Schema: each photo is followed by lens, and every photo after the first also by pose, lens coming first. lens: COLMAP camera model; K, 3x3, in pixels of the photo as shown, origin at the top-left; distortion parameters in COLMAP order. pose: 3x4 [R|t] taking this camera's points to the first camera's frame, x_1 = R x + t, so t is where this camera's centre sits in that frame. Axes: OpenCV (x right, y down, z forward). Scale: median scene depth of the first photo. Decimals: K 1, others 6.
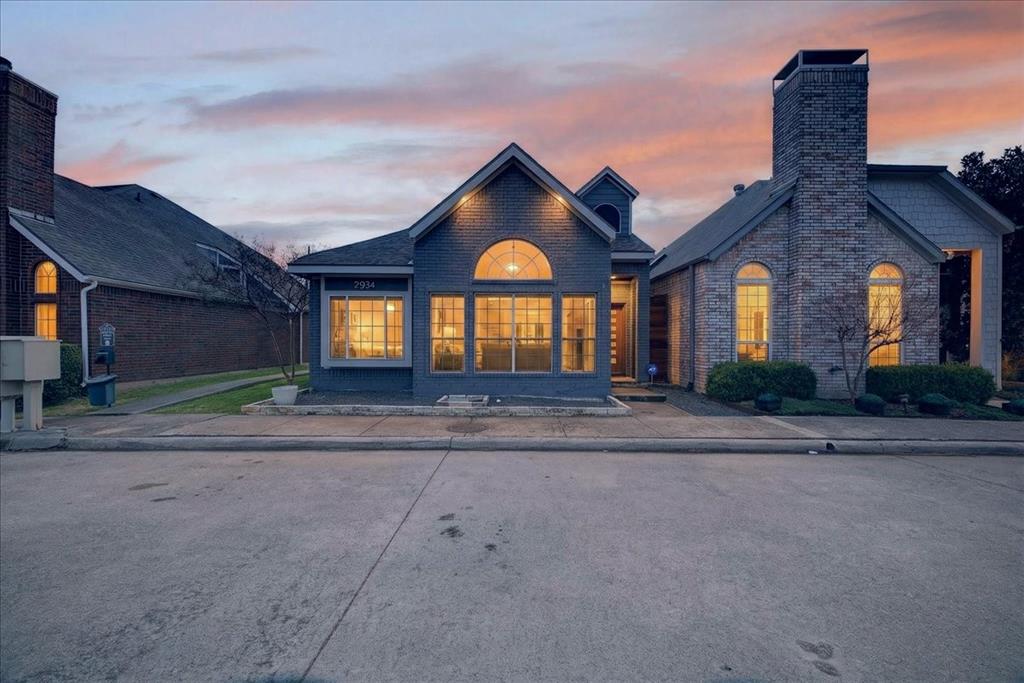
lens RADIAL K [[397.7, 0, 514.6], [0, 397.7, 342.9], [0, 0, 1]] dist [0.017432, -0.003793]
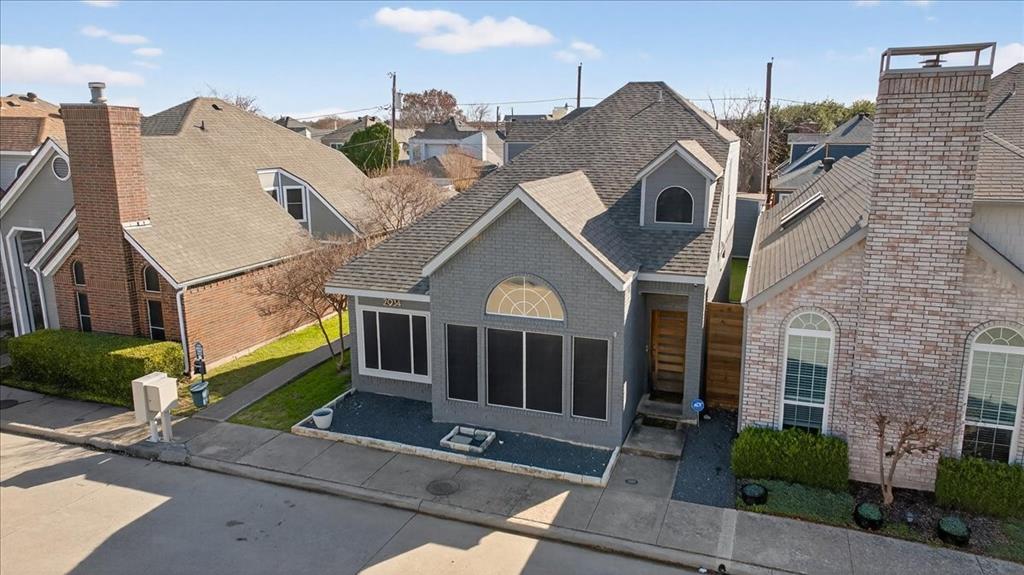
lens RADIAL K [[692.9, 0, 514.7], [0, 692.9, 288.6], [0, 0, 1]] dist [0.020261, -0.000156]
pose [[0.939347, 0.065801, -0.336596, 0.524777], [0.004657, 0.978885, 0.204359, -0.560295], [0.342936, -0.193532, 0.919206, -0.514590]]
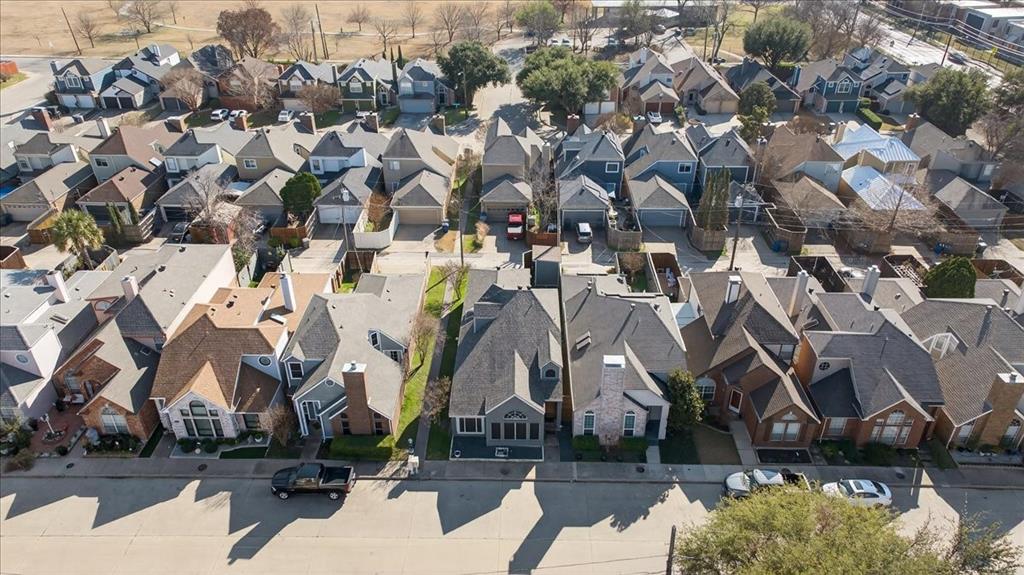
lens RADIAL K [[692.9, 0, 512.3], [0, 692.9, 282.6], [0, 0, 1]] dist [0.020261, -0.000156]
pose [[0.999743, 0.001278, -0.022615, 0.106711], [0.010547, 0.857286, 0.514732, -4.097442], [0.020045, -0.514839, 0.857053, -3.370155]]
